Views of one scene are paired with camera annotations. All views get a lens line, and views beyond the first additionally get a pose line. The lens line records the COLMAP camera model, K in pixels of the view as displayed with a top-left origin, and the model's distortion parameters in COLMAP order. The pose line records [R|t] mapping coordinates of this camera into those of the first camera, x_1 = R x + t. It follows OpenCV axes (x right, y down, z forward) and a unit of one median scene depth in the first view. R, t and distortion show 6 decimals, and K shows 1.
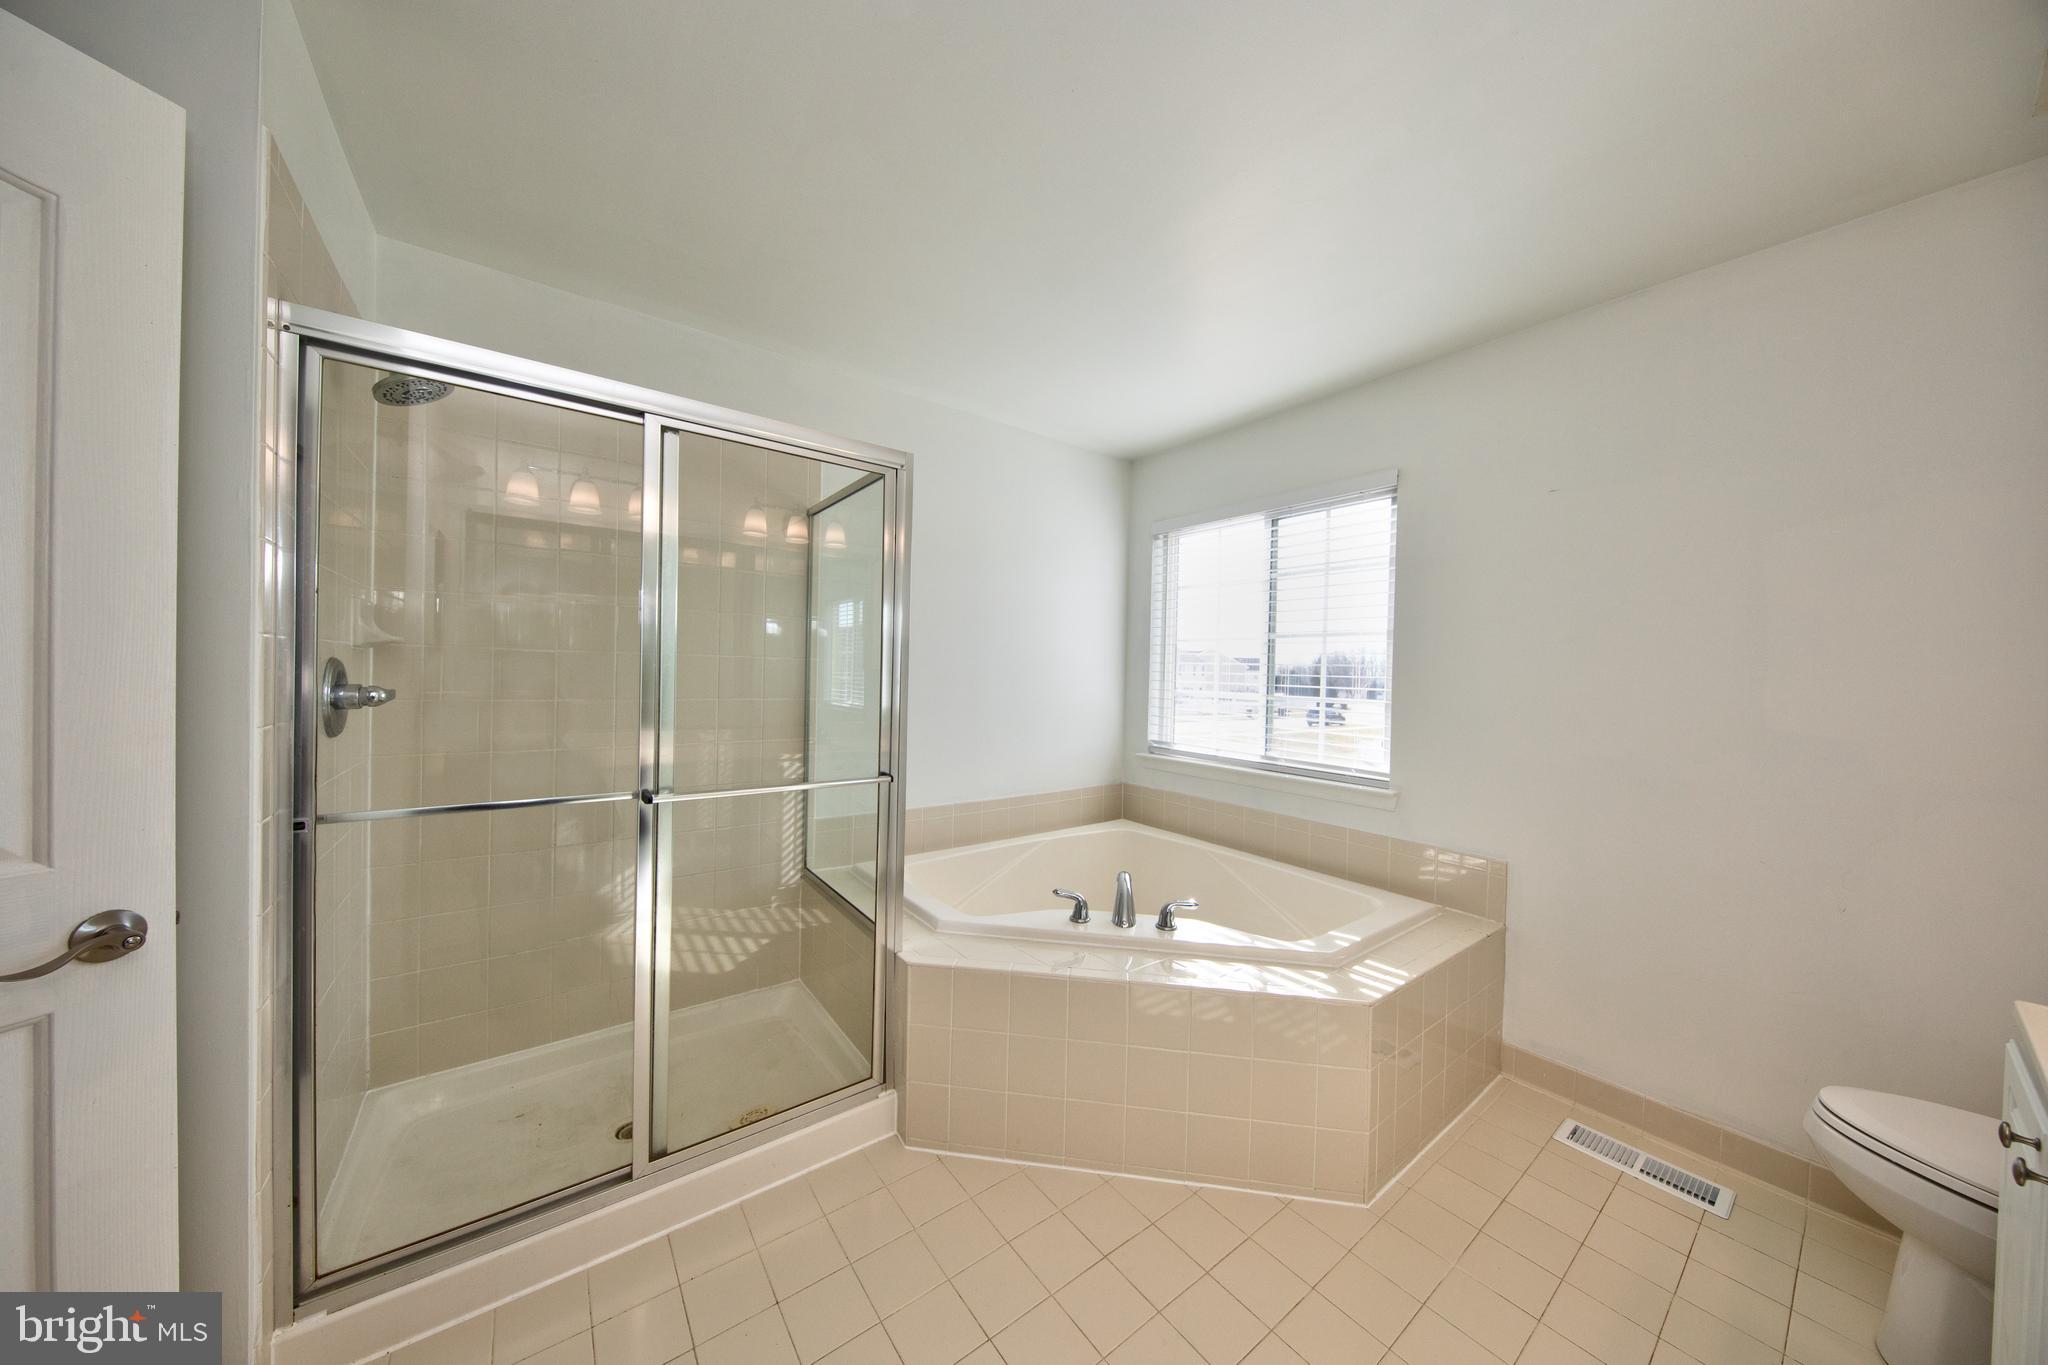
lens RADIAL K [[645.6, 0, 1024.0], [0, 645.6, 682.5], [0, 0, 1]] dist [0.000021, -0.000058]
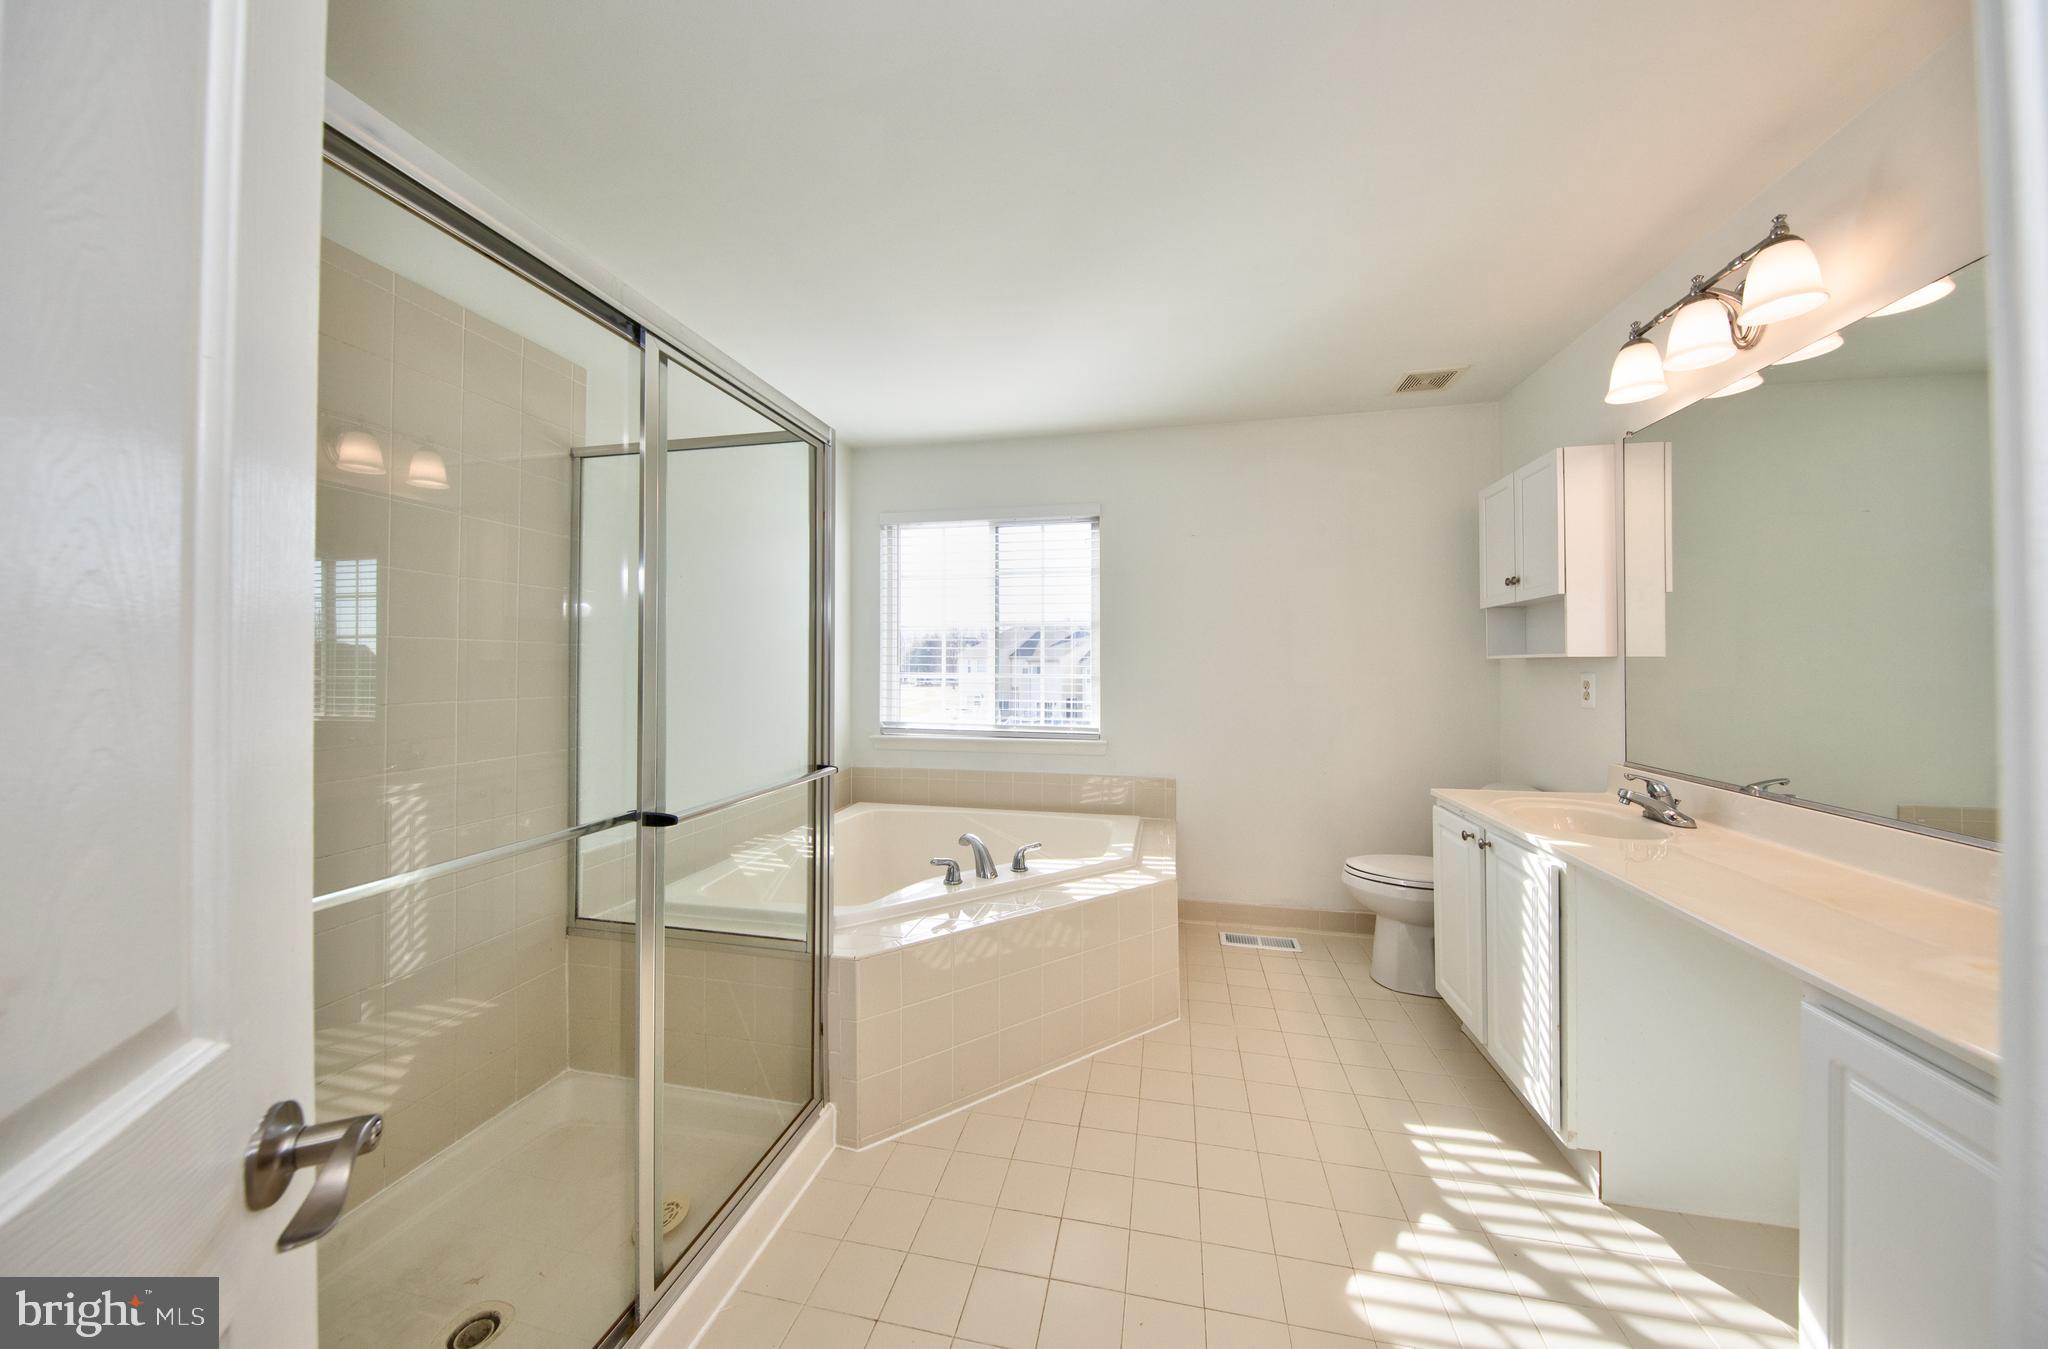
lens RADIAL K [[658.3, 0, 1024.0], [0, 658.3, 674.5], [0, 0, 1]] dist [-0.010064, -0.000012]
pose [[0.750785, -0.033918, 0.659675, -0.455755], [0.025260, 0.999425, 0.022638, -0.007253], [-0.660064, -0.000333, 0.751210, 0.065172]]
